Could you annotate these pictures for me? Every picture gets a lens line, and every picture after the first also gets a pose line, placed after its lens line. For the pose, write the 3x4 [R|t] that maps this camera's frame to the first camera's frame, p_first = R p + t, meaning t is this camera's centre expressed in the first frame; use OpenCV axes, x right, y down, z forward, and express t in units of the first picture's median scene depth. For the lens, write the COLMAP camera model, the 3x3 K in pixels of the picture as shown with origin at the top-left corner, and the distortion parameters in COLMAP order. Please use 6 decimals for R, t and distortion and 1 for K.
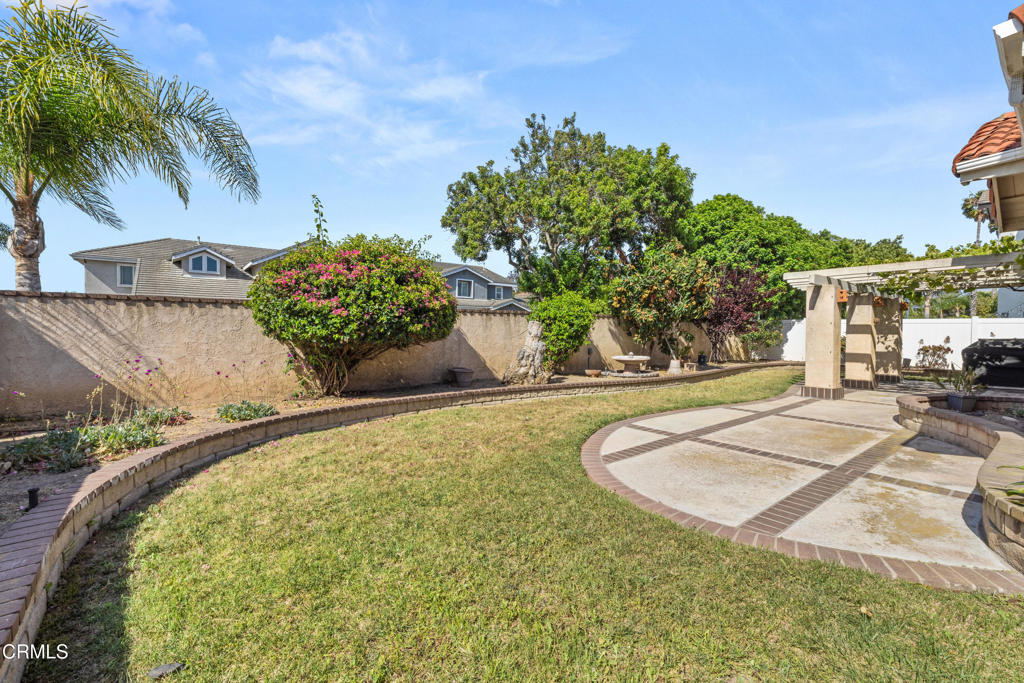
lens RADIAL K [[437.2, 0, 507.8], [0, 437.2, 336.1], [0, 0, 1]] dist [-0.003278, 0.000524]
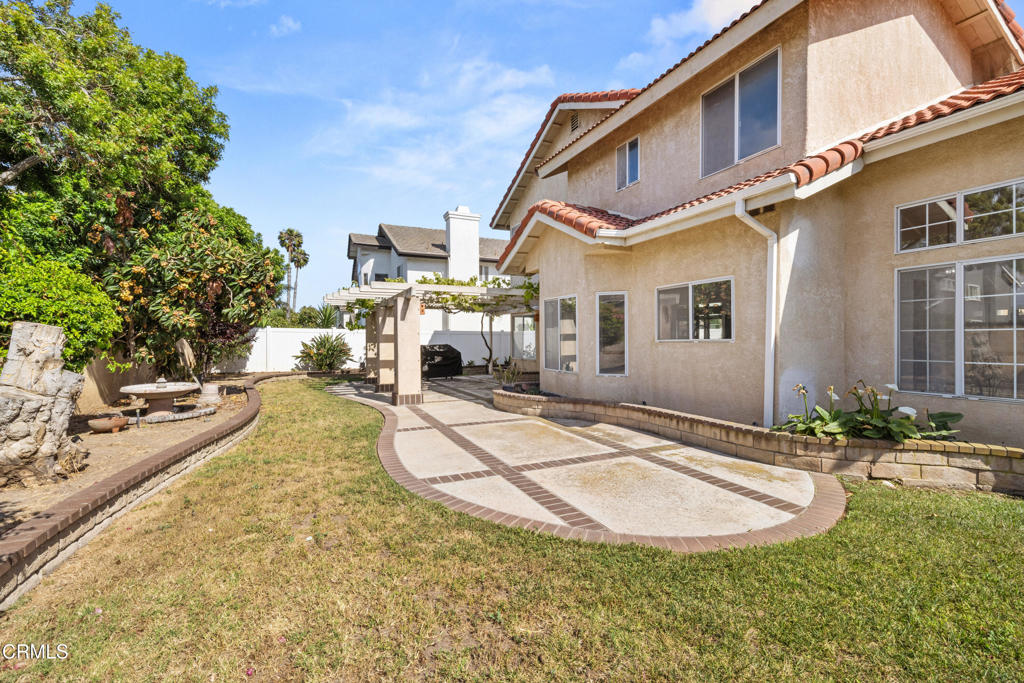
lens RADIAL K [[437.2, 0, 505.9], [0, 437.2, 350.0], [0, 0, 1]] dist [-0.003278, 0.000524]
pose [[0.209095, -0.030508, 0.977419, -0.516086], [0.012204, 0.999517, 0.028587, -0.031773], [-0.977819, 0.005951, 0.209366, 1.018508]]
